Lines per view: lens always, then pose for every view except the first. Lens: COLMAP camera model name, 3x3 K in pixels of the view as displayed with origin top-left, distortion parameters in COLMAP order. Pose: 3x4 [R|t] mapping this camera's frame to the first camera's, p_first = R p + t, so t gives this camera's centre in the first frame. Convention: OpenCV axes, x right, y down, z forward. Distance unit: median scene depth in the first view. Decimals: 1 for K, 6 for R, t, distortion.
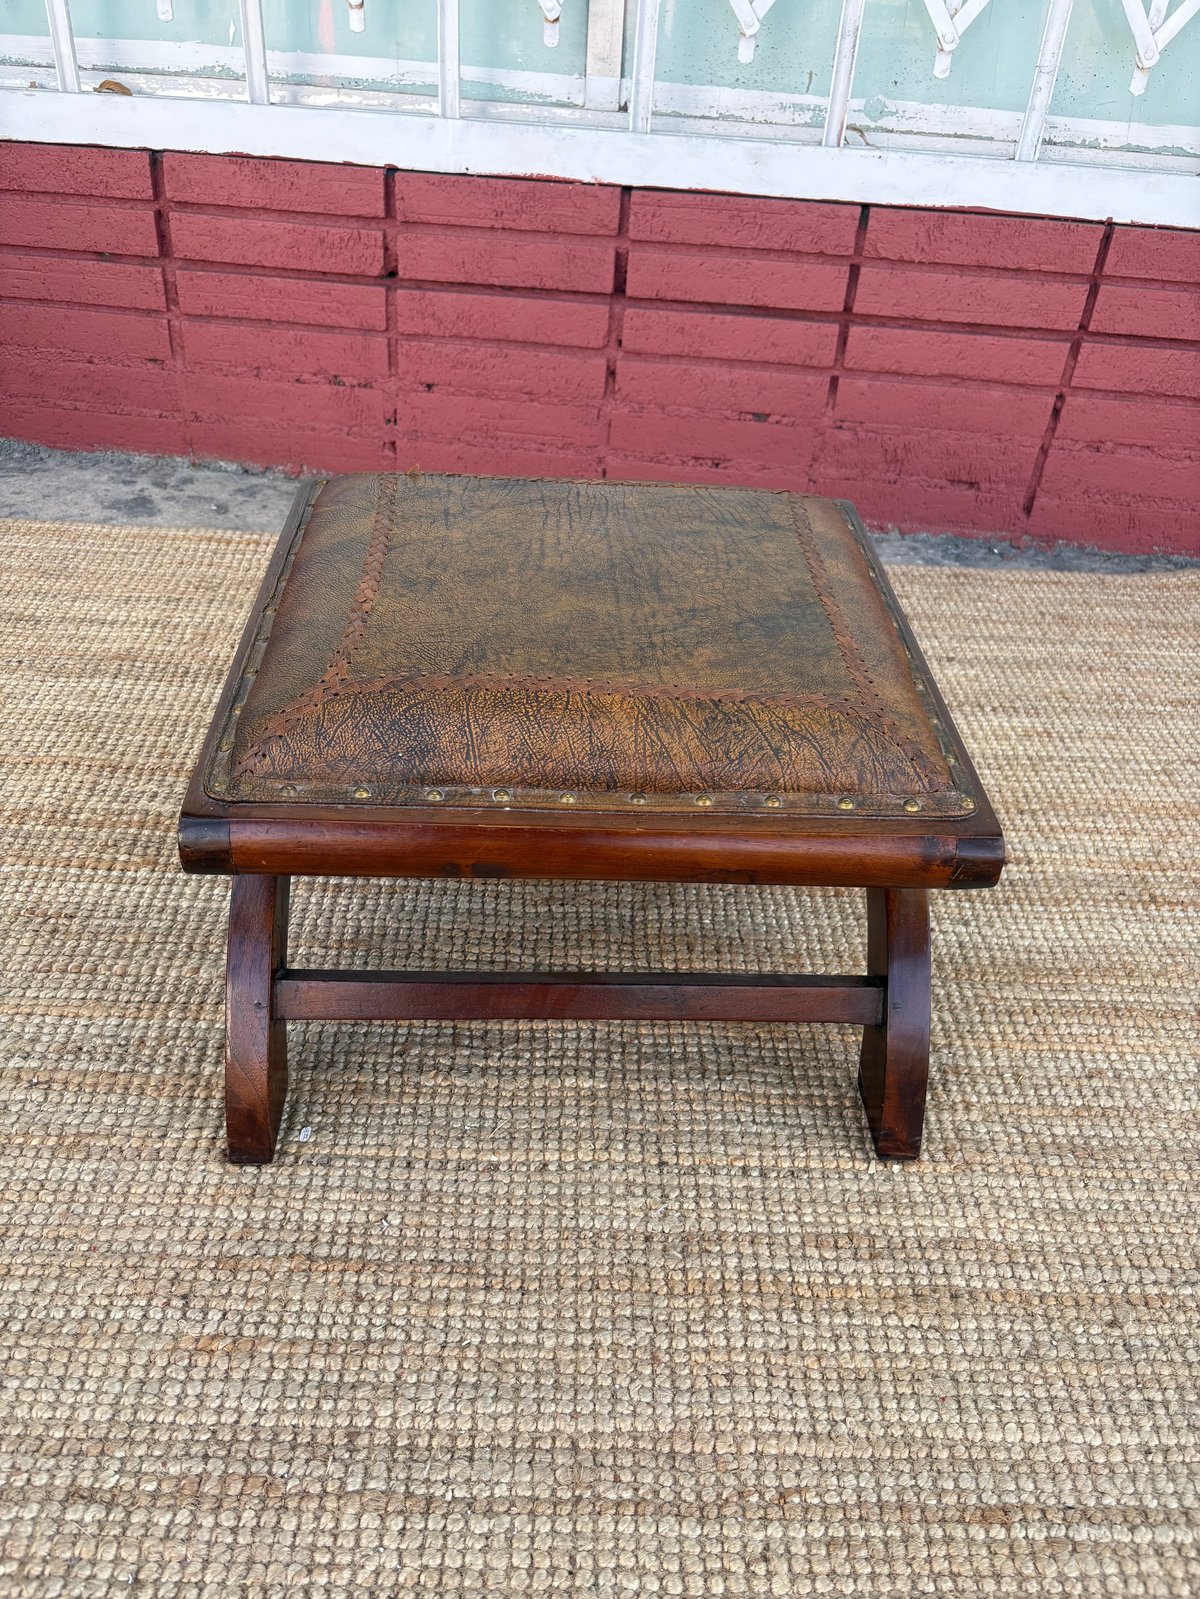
lens RADIAL K [[1225.5, 0, 609.5], [0, 1225.5, 798.5], [0, 0, 1]] dist [0.034446, -0.040034]
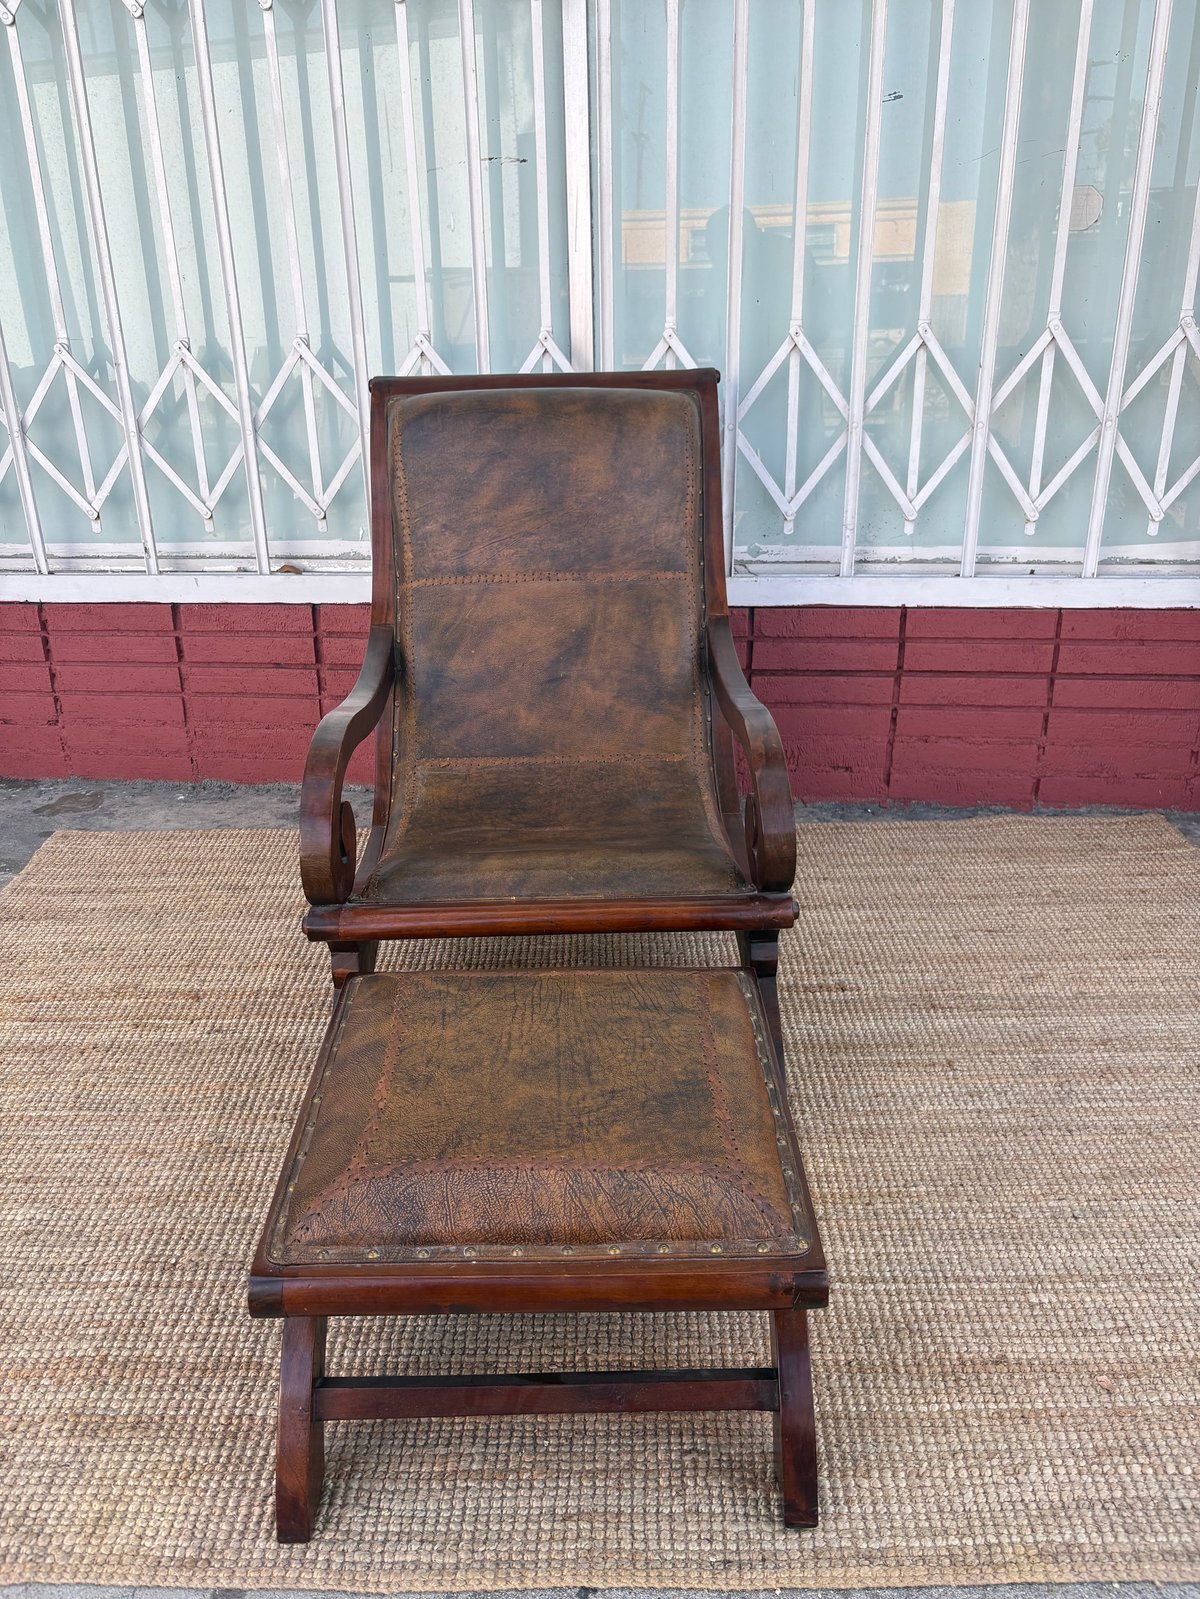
lens RADIAL K [[1225.5, 0, 600.9], [0, 1225.5, 797.4], [0, 0, 1]] dist [0.034446, -0.040034]
pose [[0.997073, -0.062287, -0.044336, 0.104367], [0.049982, 0.969854, -0.238508, 0.211102], [0.057855, 0.235594, 0.970128, -0.801784]]
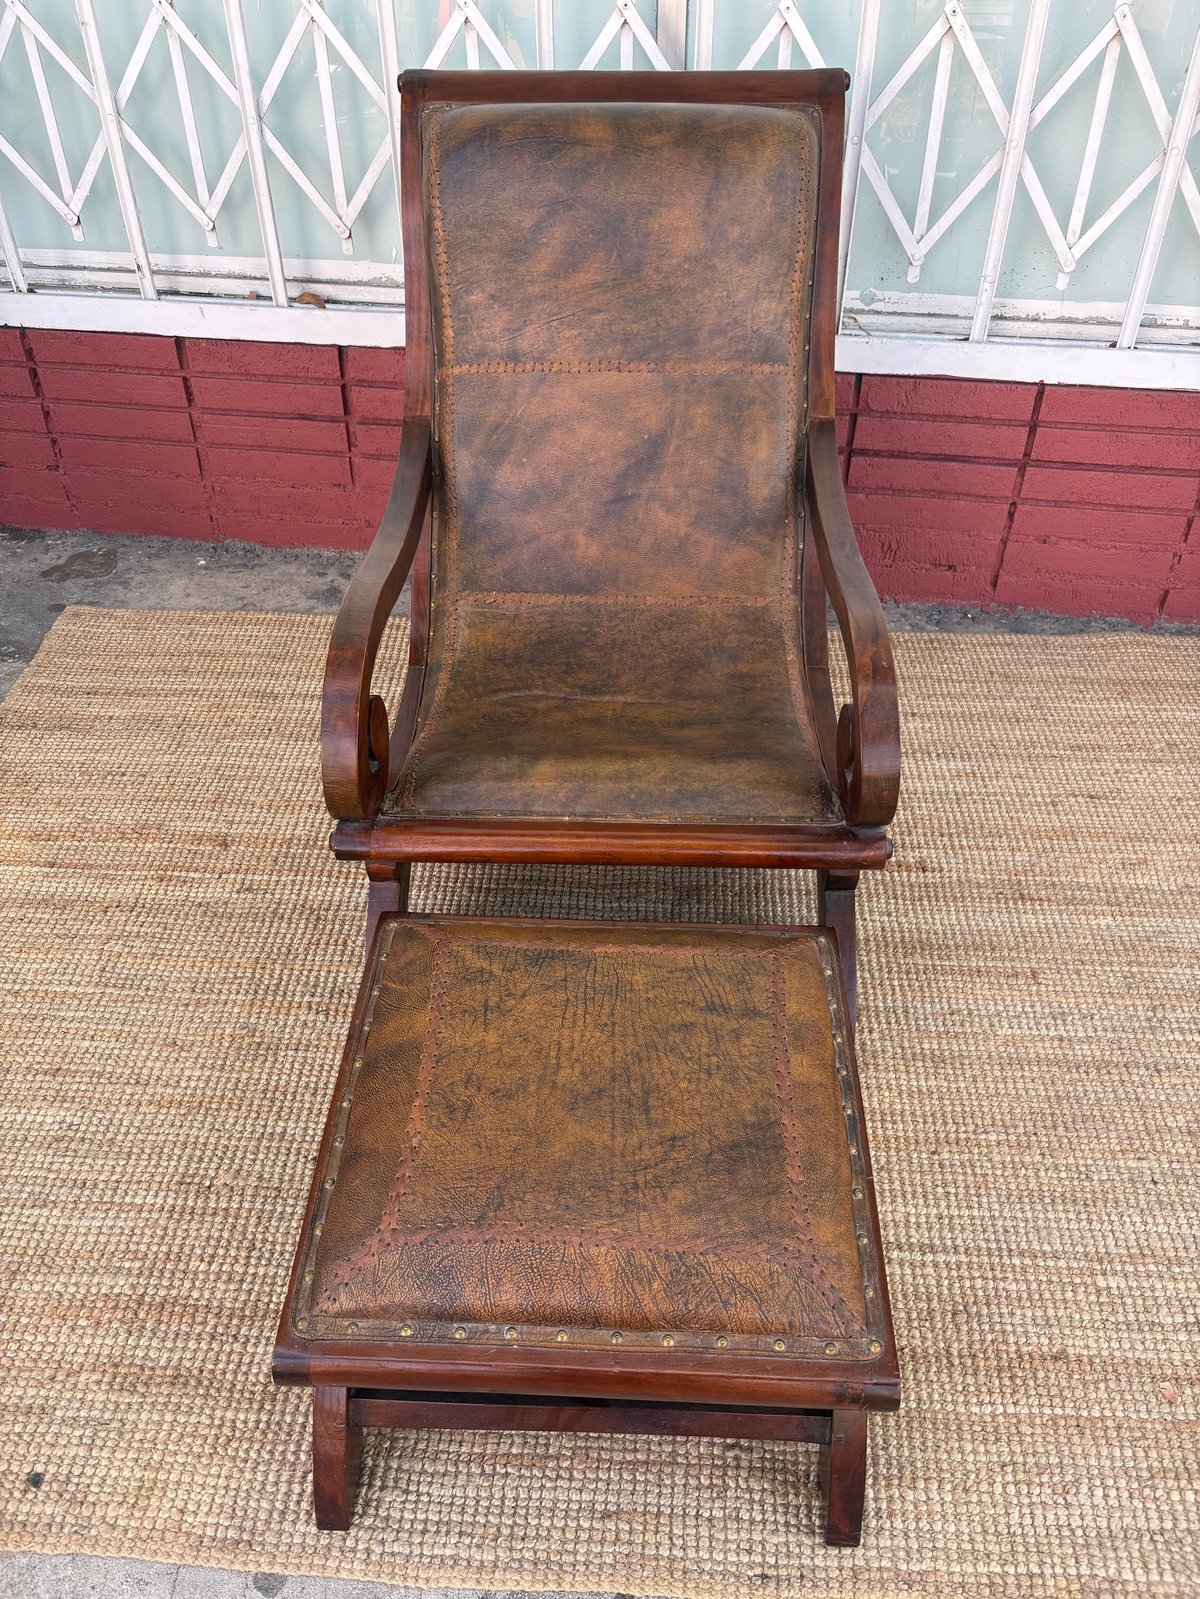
lens RADIAL K [[1225.5, 0, 614.0], [0, 1225.5, 810.0], [0, 0, 1]] dist [0.034446, -0.040034]
pose [[0.996377, -0.002079, -0.085025, 0.085504], [0.007688, 0.997811, 0.065688, -0.148992], [0.084702, -0.066104, 0.994211, -0.620524]]
